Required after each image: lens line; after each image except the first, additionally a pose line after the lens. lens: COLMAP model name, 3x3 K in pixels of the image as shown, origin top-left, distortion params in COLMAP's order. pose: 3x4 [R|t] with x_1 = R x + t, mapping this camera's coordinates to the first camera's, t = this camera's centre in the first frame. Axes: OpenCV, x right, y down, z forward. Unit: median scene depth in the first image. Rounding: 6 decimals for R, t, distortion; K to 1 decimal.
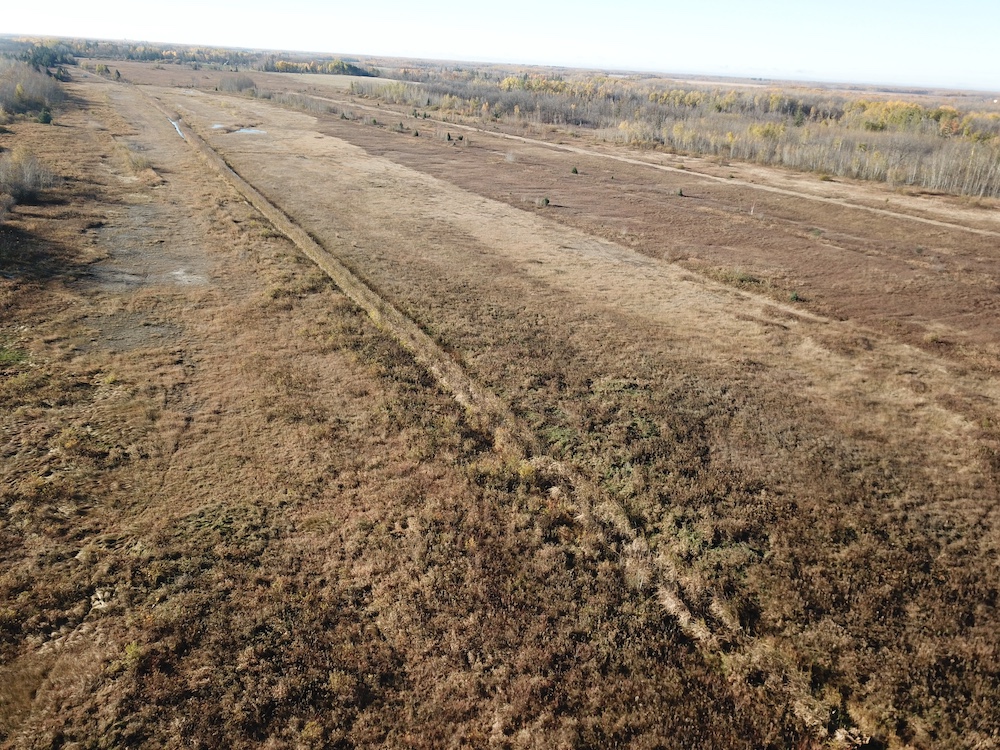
lens RADIAL K [[774.2, 0, 501.6], [0, 774.2, 374.0], [0, 0, 1]] dist [0.023142, -0.004510]
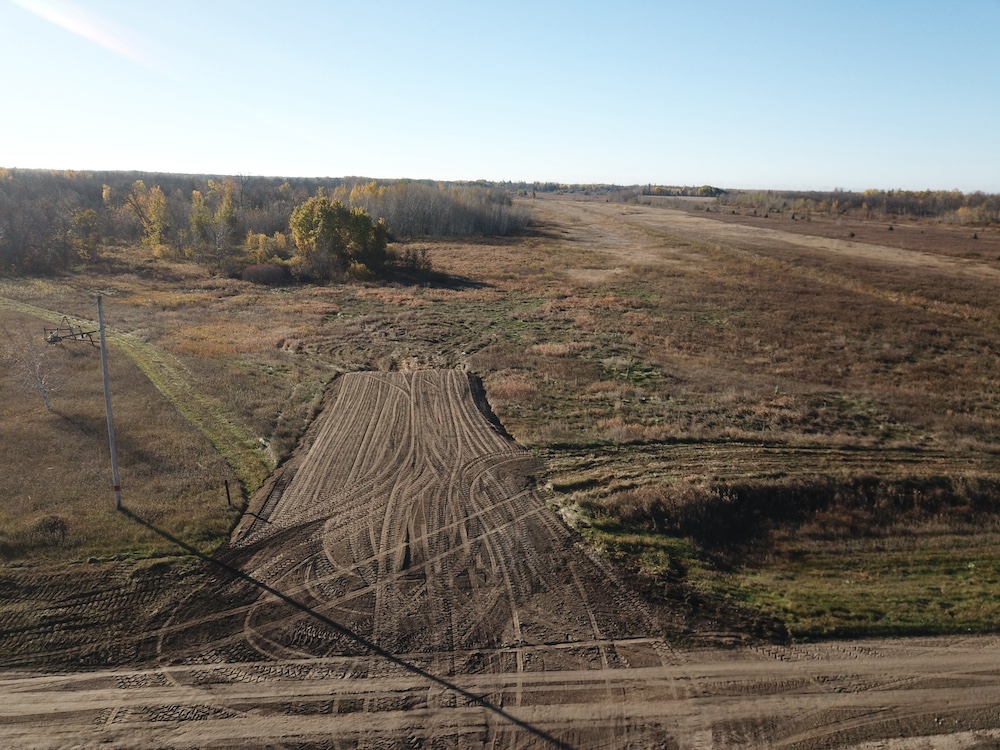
lens RADIAL K [[774.2, 0, 495.6], [0, 774.2, 377.1], [0, 0, 1]] dist [0.023142, -0.004510]
pose [[0.899930, 0.081374, -0.428373, 0.072895], [-0.146549, 0.981728, -0.121381, 0.211390], [0.410669, 0.172012, 0.895412, -0.340943]]
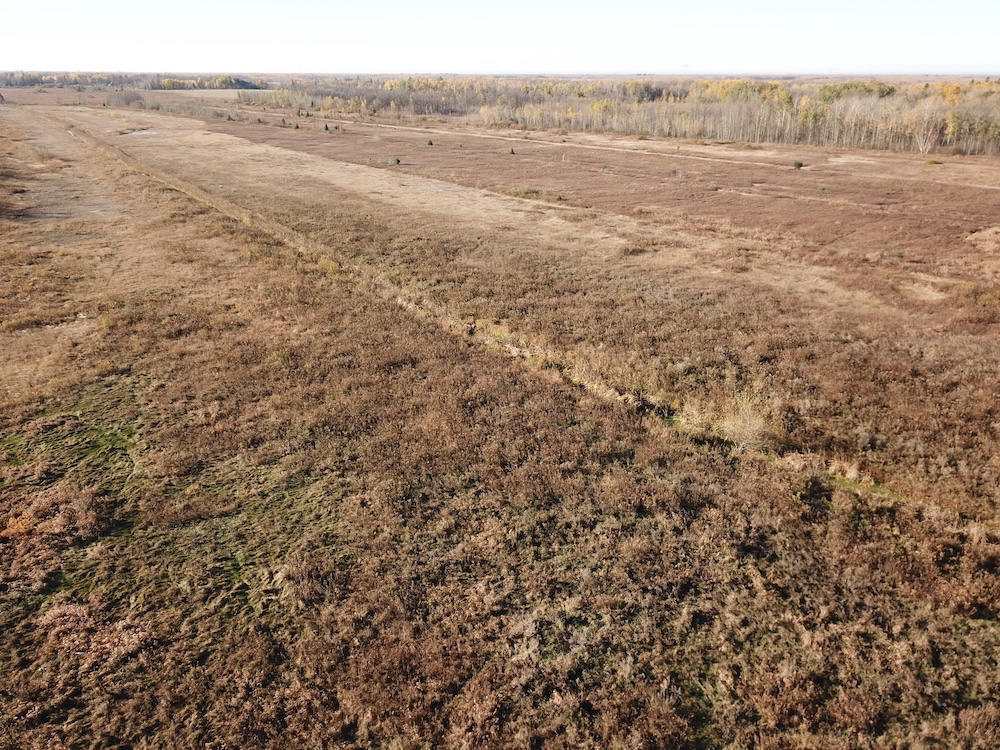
lens RADIAL K [[774.2, 0, 492.3], [0, 774.2, 382.6], [0, 0, 1]] dist [0.023142, -0.004510]
pose [[0.992242, -0.089044, 0.086760, 0.049758], [0.089026, 0.996021, 0.004089, 0.096833], [-0.086779, 0.003666, 0.996221, -0.167609]]
